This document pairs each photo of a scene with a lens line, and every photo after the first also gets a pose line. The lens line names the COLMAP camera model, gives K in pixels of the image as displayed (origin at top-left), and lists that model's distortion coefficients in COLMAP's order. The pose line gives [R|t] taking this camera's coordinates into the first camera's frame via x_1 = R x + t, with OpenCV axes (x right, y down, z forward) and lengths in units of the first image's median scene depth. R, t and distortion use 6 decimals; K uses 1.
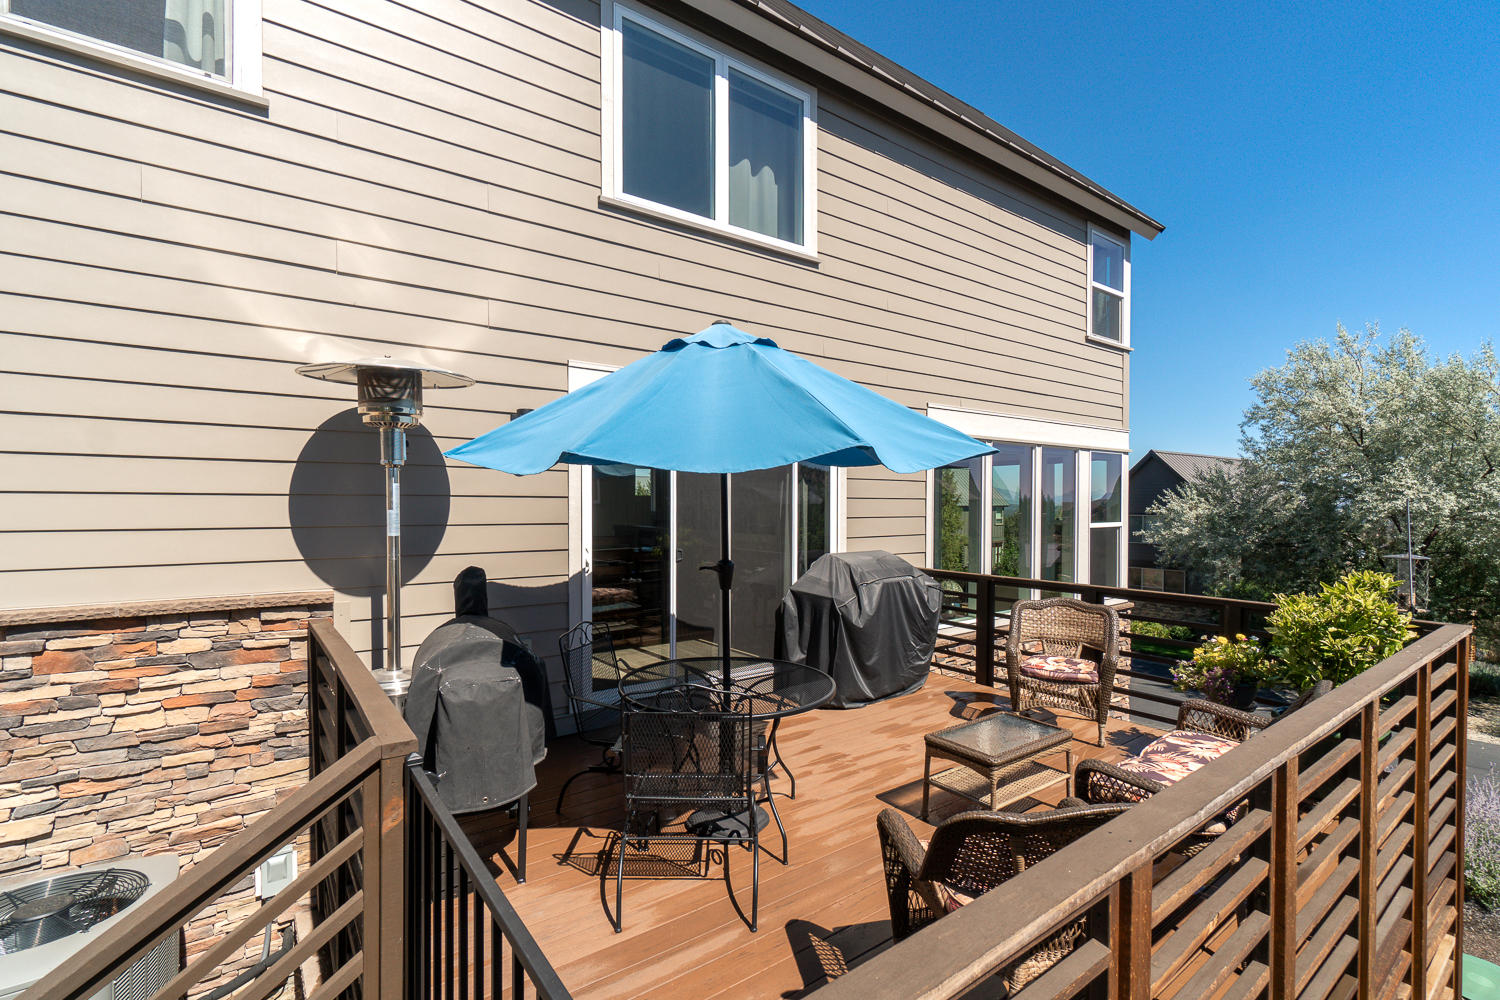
lens RADIAL K [[667.4, 0, 736.3], [0, 667.4, 506.8], [0, 0, 1]] dist [-0.001857, 0.000098]
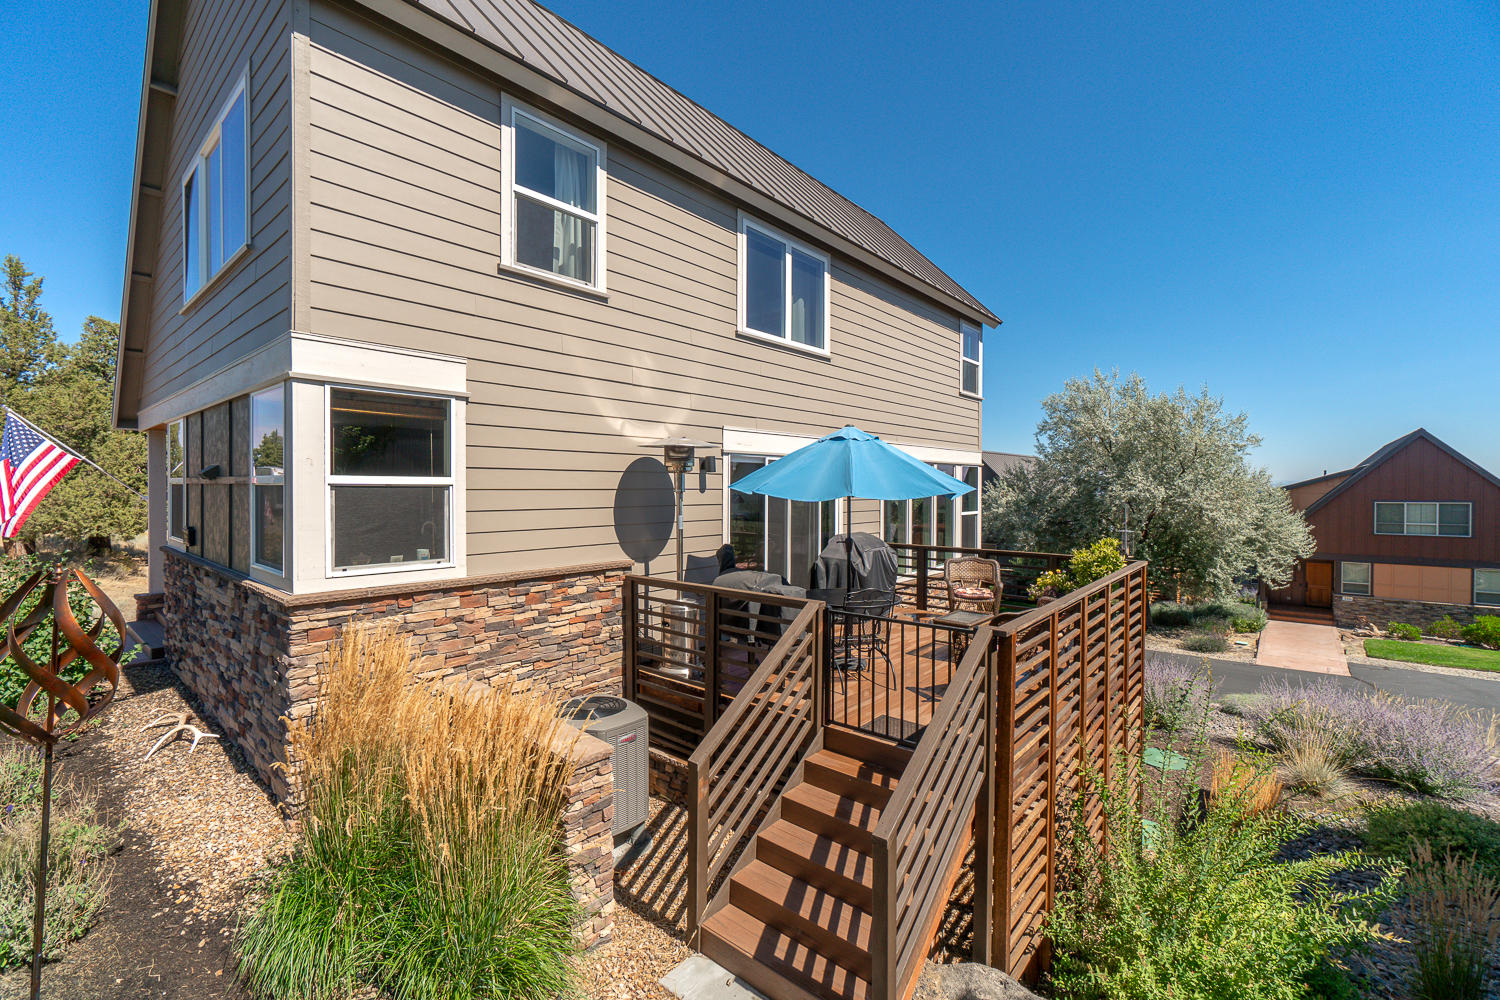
lens RADIAL K [[642.6, 0, 750.1], [0, 642.6, 487.1], [0, 0, 1]] dist [0.000732, -0.000225]
pose [[0.971285, -0.000540, 0.237919, -0.452316], [0.001899, 0.999983, -0.005484, -0.039732], [-0.237912, 0.005778, 0.971270, -0.498569]]
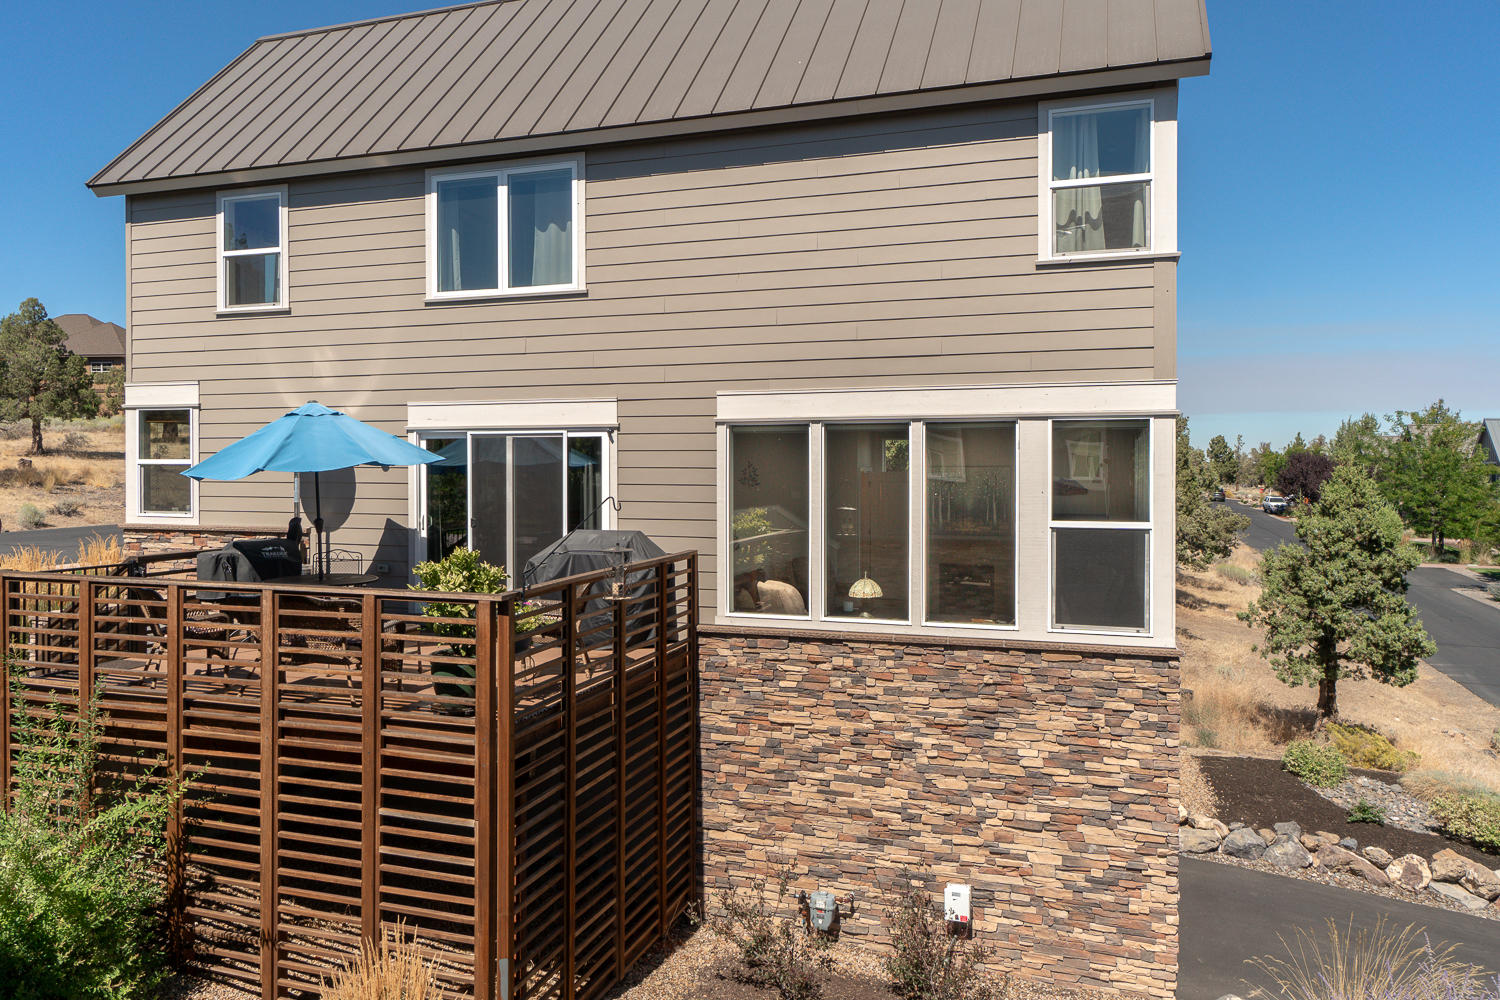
lens RADIAL K [[1014.8, 0, 782.6], [0, 1014.8, 480.1], [0, 0, 1]] dist [0.000561, 0.006350]
pose [[0.590628, 0.004295, -0.806933, 1.843689], [-0.008627, 0.999962, -0.000992, -0.023446], [0.806898, 0.007548, 0.590643, 0.194790]]
